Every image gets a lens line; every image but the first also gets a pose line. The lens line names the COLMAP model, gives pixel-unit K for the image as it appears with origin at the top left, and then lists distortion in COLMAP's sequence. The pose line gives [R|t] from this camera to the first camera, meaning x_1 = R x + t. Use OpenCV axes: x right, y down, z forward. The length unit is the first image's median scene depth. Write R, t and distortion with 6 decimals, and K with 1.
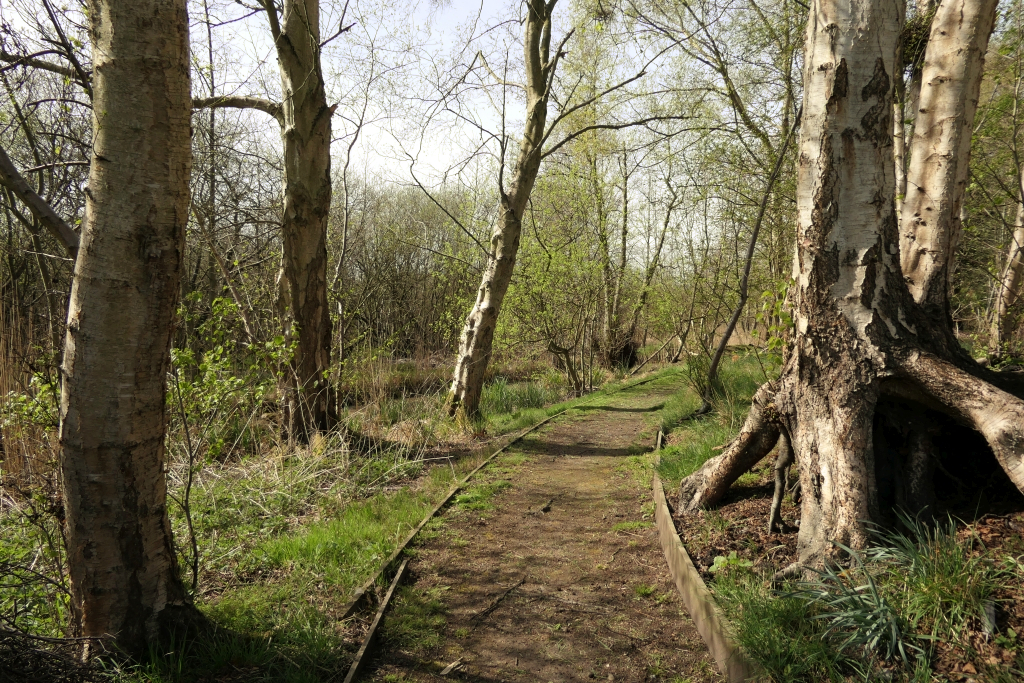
lens RADIAL K [[712.2, 0, 512.7], [0, 712.2, 340.9], [0, 0, 1]] dist [-0.000922, 0.000249]
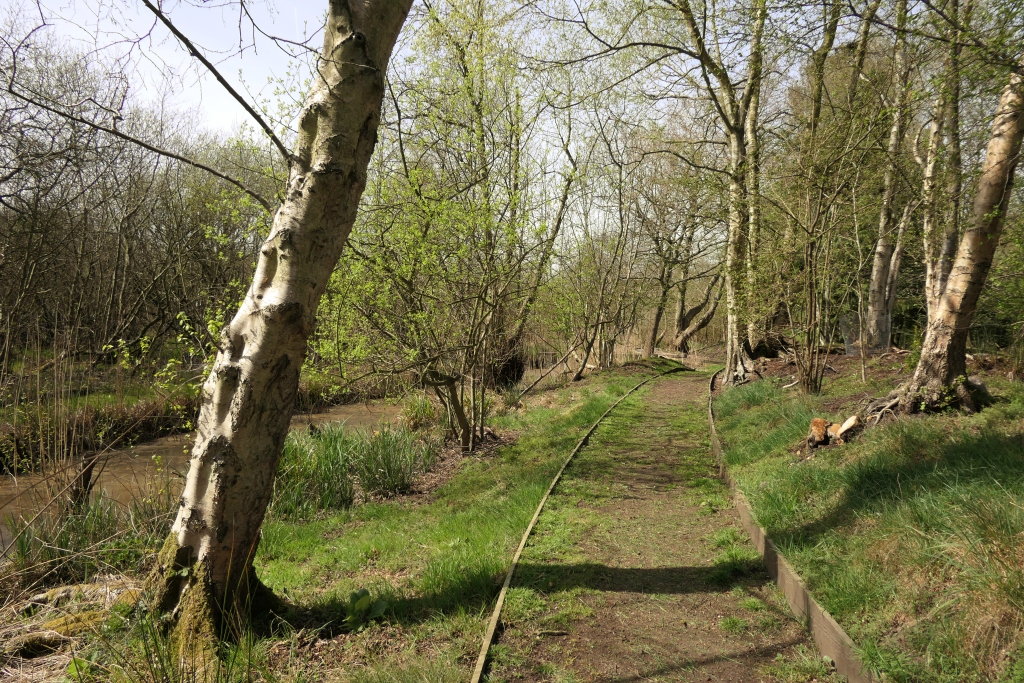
lens RADIAL K [[712.2, 0, 510.0], [0, 712.2, 338.6], [0, 0, 1]] dist [-0.000922, 0.000249]
pose [[0.978455, 0.027190, 0.204664, 0.003618], [-0.028680, 0.999579, 0.004317, -0.034093], [-0.204460, -0.010094, 0.978823, 0.624304]]
